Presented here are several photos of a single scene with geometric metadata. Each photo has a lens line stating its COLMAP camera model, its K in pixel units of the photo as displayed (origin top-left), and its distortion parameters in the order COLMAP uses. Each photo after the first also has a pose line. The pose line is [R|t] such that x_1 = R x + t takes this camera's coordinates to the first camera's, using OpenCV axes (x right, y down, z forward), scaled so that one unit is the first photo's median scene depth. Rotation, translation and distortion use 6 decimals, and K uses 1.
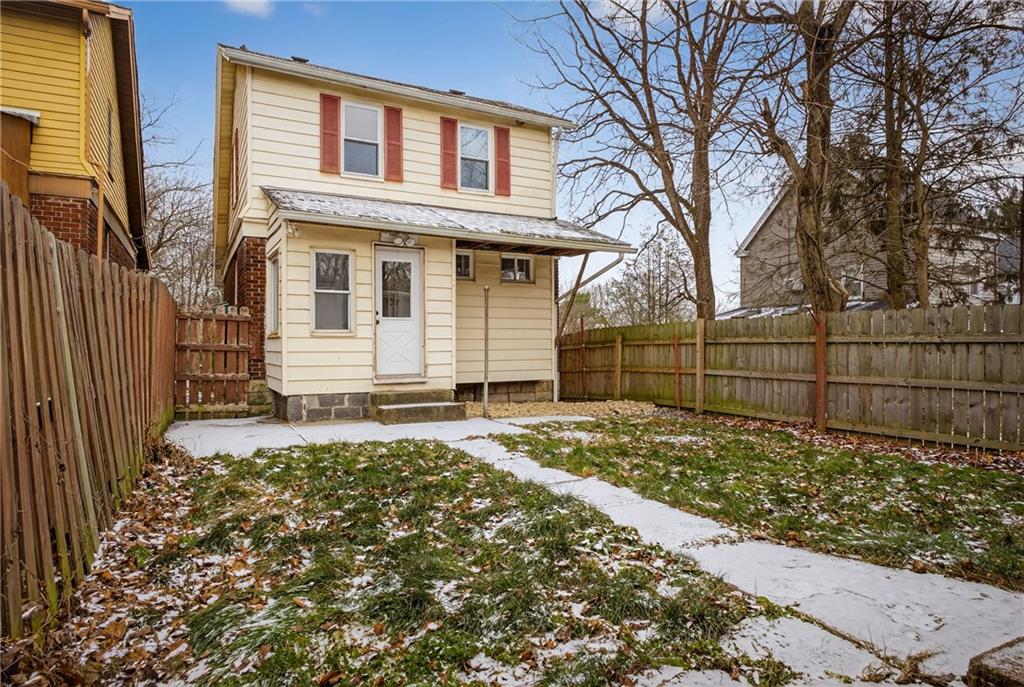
lens RADIAL K [[610.5, 0, 507.0], [0, 610.5, 343.2], [0, 0, 1]] dist [-0.001043, 0.003663]
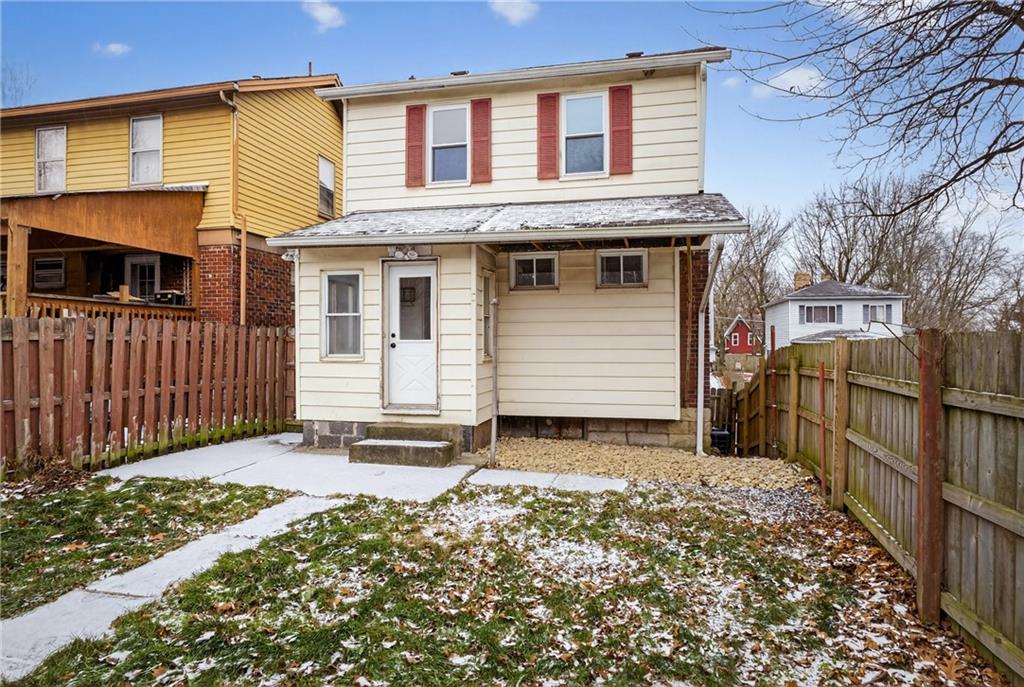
lens RADIAL K [[610.5, 0, 508.0], [0, 610.5, 343.2], [0, 0, 1]] dist [-0.001043, 0.003663]
pose [[0.746479, 0.003202, -0.665402, 0.479774], [-0.003044, 0.999994, 0.001397, -0.036704], [0.665402, 0.000982, 0.746484, 0.401067]]
